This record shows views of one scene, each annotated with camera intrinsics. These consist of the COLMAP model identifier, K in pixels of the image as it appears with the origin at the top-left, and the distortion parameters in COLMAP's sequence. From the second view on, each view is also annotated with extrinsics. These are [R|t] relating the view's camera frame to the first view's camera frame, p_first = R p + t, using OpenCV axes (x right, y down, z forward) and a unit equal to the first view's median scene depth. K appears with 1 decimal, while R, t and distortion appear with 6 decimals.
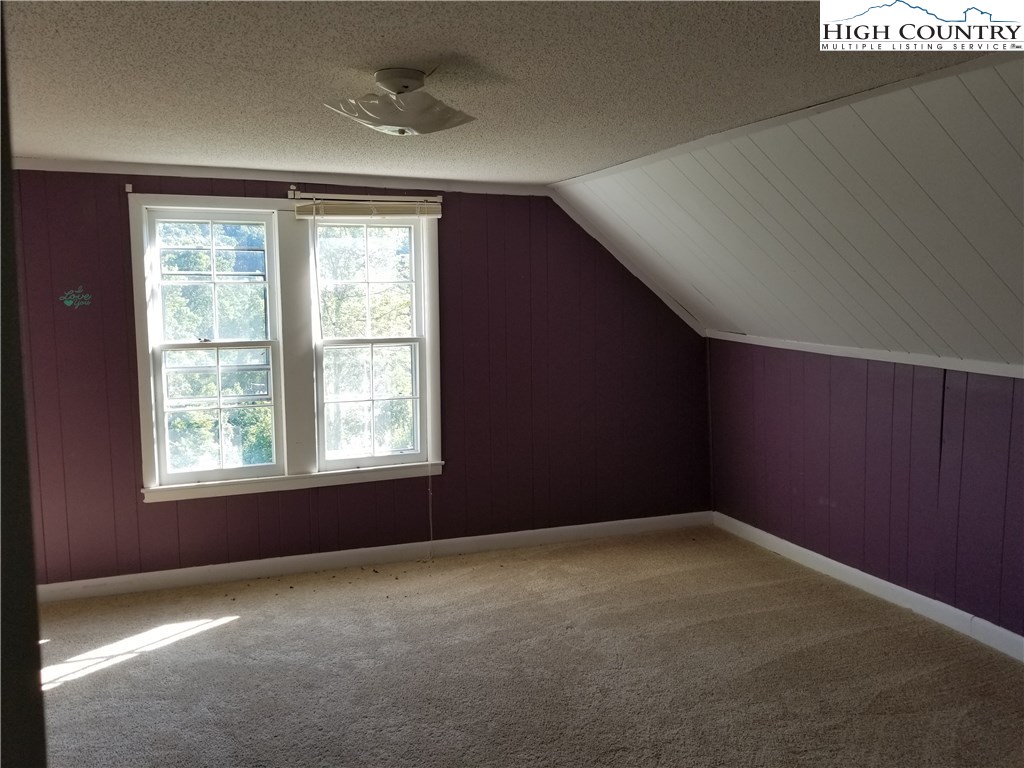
lens RADIAL K [[847.4, 0, 507.7], [0, 847.4, 374.1], [0, 0, 1]] dist [0.091047, -0.086461]
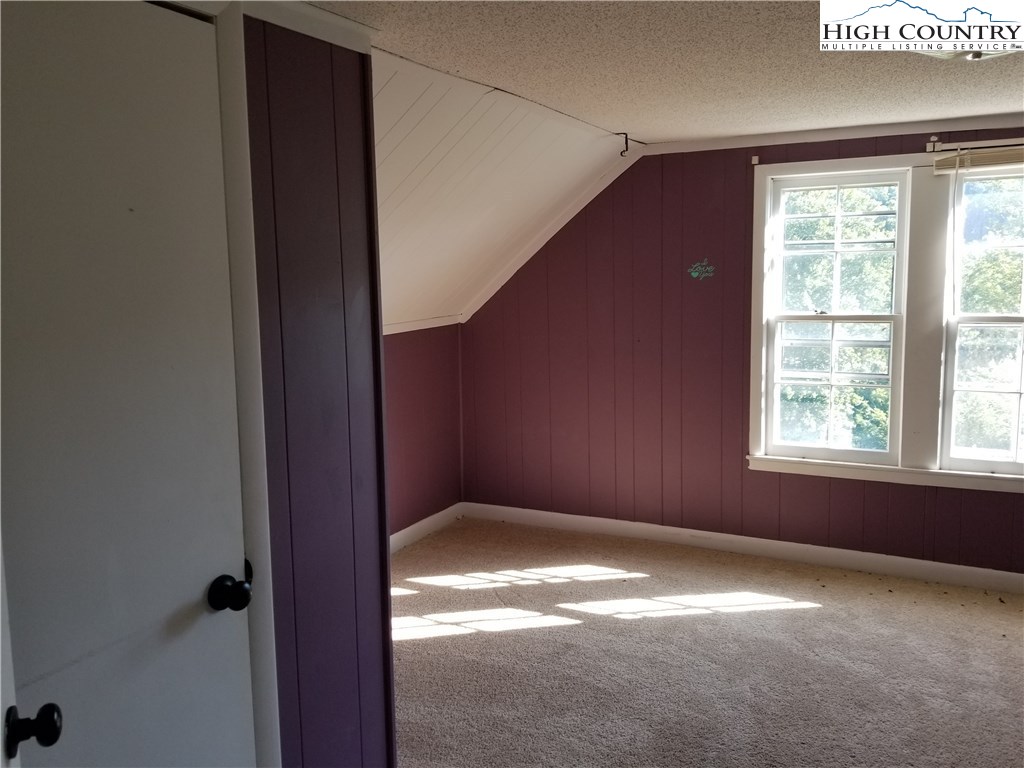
lens RADIAL K [[847.4, 0, 509.6], [0, 847.4, 376.4], [0, 0, 1]] dist [0.091047, -0.086461]
pose [[0.697232, 0.089190, -0.711275, 0.094323], [-0.058751, 0.996001, 0.067302, -0.012948], [0.714434, -0.005137, 0.699684, 0.083370]]
